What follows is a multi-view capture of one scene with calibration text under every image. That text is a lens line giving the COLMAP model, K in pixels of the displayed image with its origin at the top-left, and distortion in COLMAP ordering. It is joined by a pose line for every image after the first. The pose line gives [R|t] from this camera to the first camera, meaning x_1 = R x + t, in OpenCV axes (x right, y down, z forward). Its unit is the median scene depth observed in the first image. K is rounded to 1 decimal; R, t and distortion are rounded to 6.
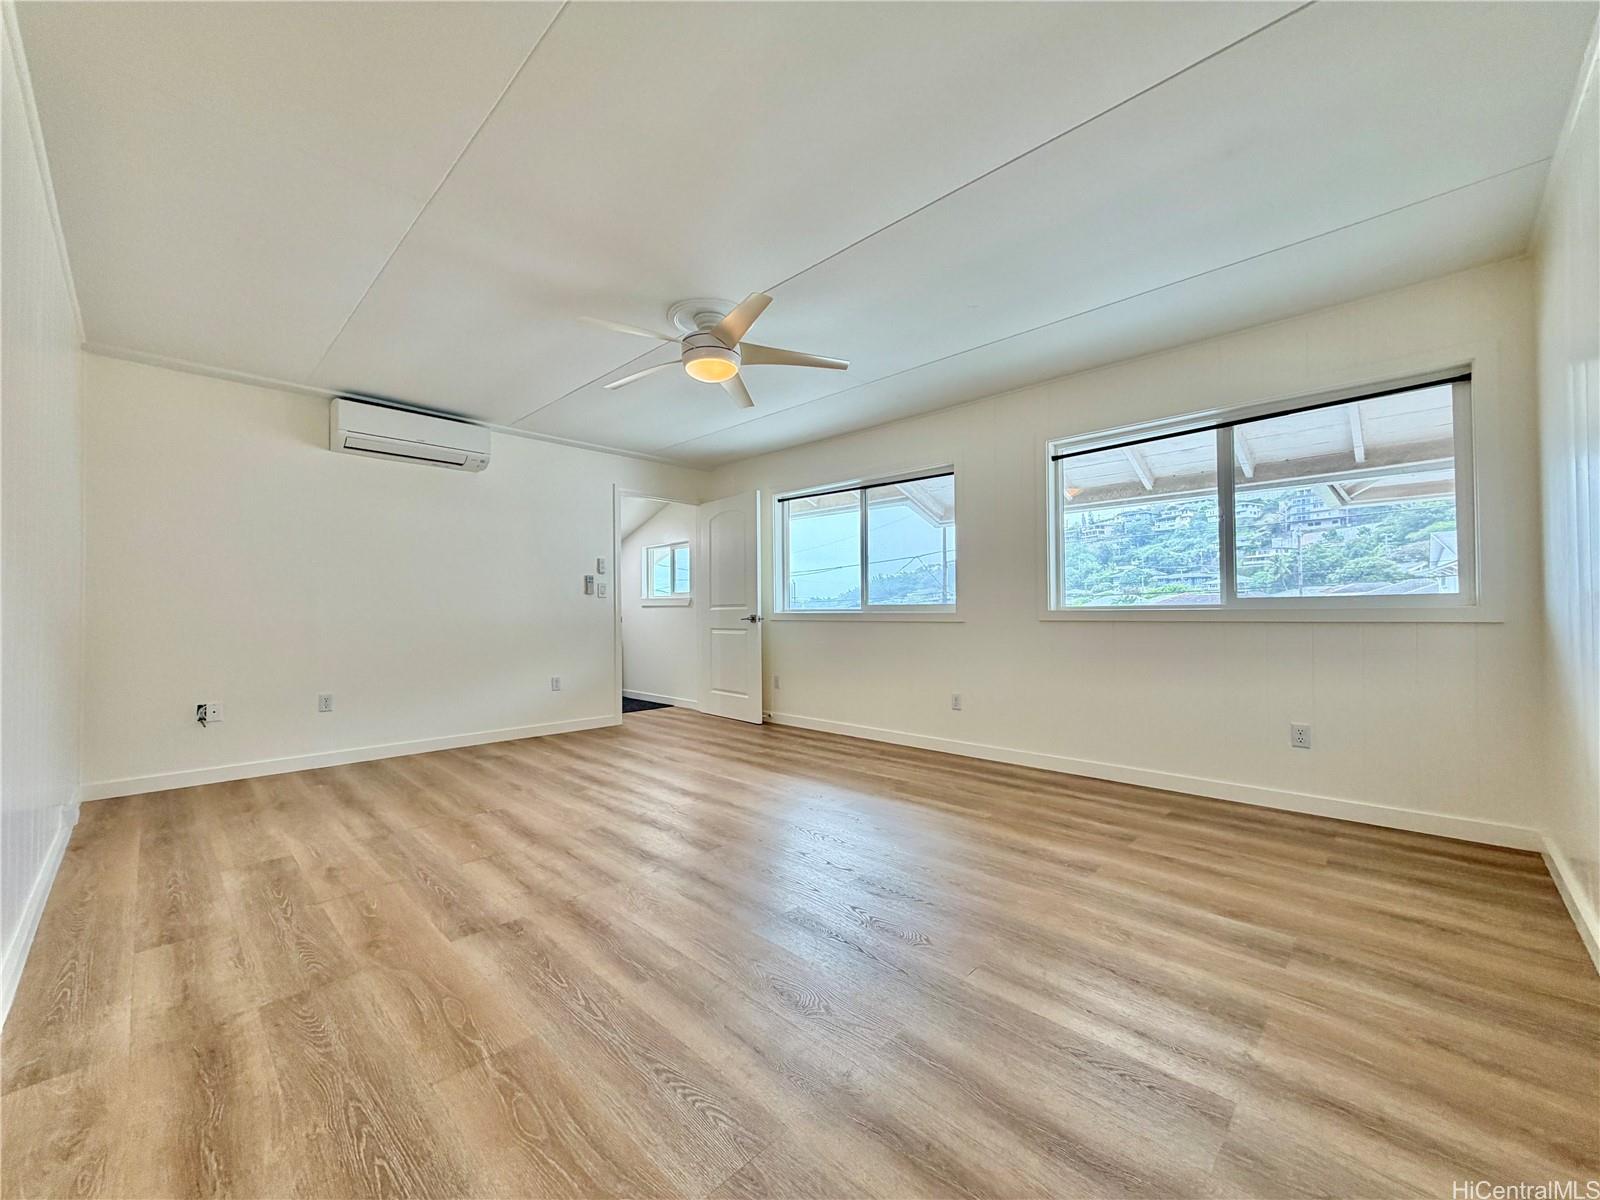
lens RADIAL K [[638.8, 0, 800.0], [0, 638.8, 593.7], [0, 0, 1]] dist [0.001682, -0.000158]
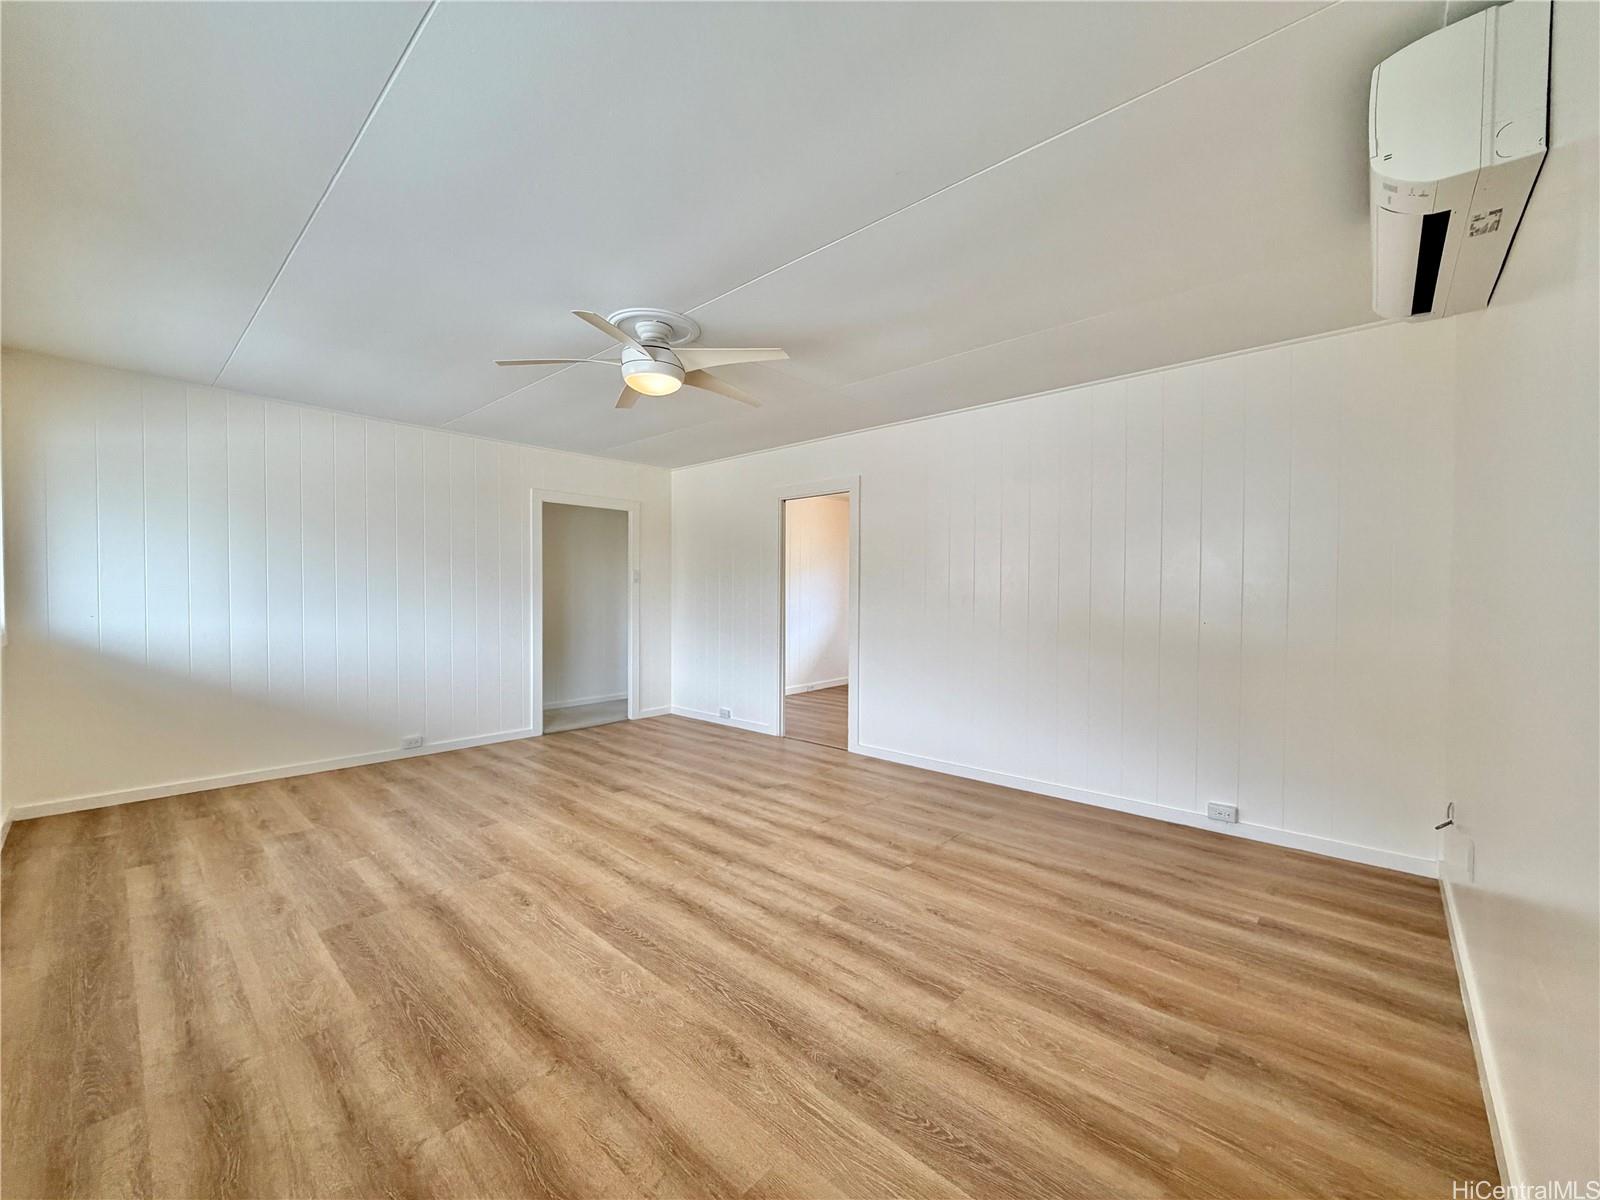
lens RADIAL K [[638.8, 0, 805.4], [0, 638.8, 603.1], [0, 0, 1]] dist [0.001682, -0.000158]
pose [[-0.998920, 0.001430, -0.046448, -0.363626], [0.001707, 0.999981, -0.005917, -0.025509], [0.046438, -0.005990, -0.998903, 2.238758]]
